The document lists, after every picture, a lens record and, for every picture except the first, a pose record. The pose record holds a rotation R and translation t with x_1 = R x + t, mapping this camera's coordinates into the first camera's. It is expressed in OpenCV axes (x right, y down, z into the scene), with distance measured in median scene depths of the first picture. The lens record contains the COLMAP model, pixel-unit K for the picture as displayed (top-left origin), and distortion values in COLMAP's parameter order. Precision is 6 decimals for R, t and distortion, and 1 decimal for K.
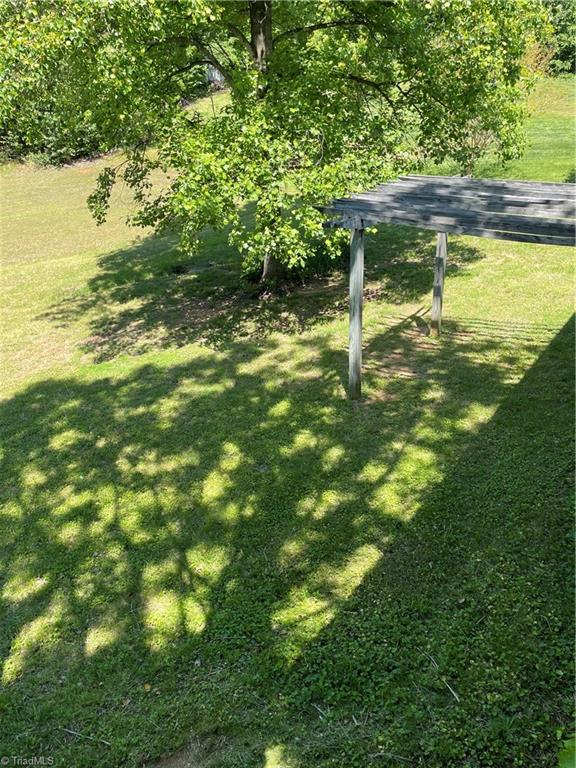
lens RADIAL K [[546.8, 0, 288.0], [0, 546.8, 384.0], [0, 0, 1]] dist [0.117471, -0.145572]
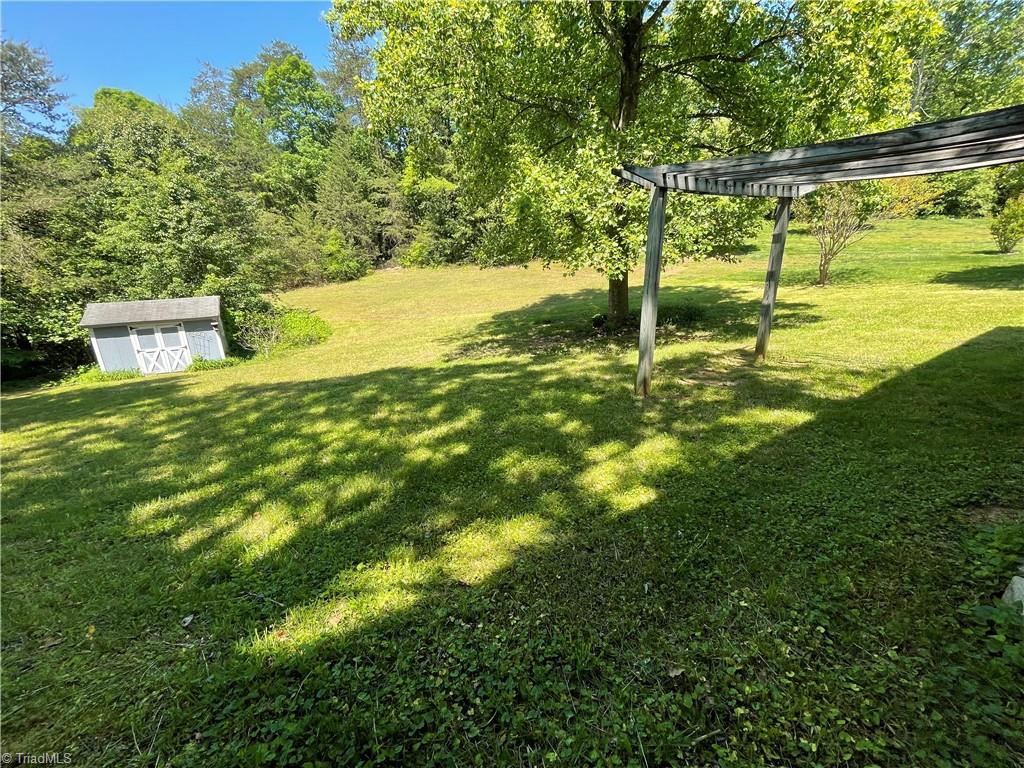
lens RADIAL K [[403.2, 0, 512.0], [0, 403.2, 384.0], [0, 0, 1]] dist [-0.010790, -0.000014]
pose [[0.932367, 0.136655, -0.334689, 0.208177], [-0.183365, 0.976638, -0.112047, 0.172621], [0.311558, 0.165839, 0.935644, 0.483022]]
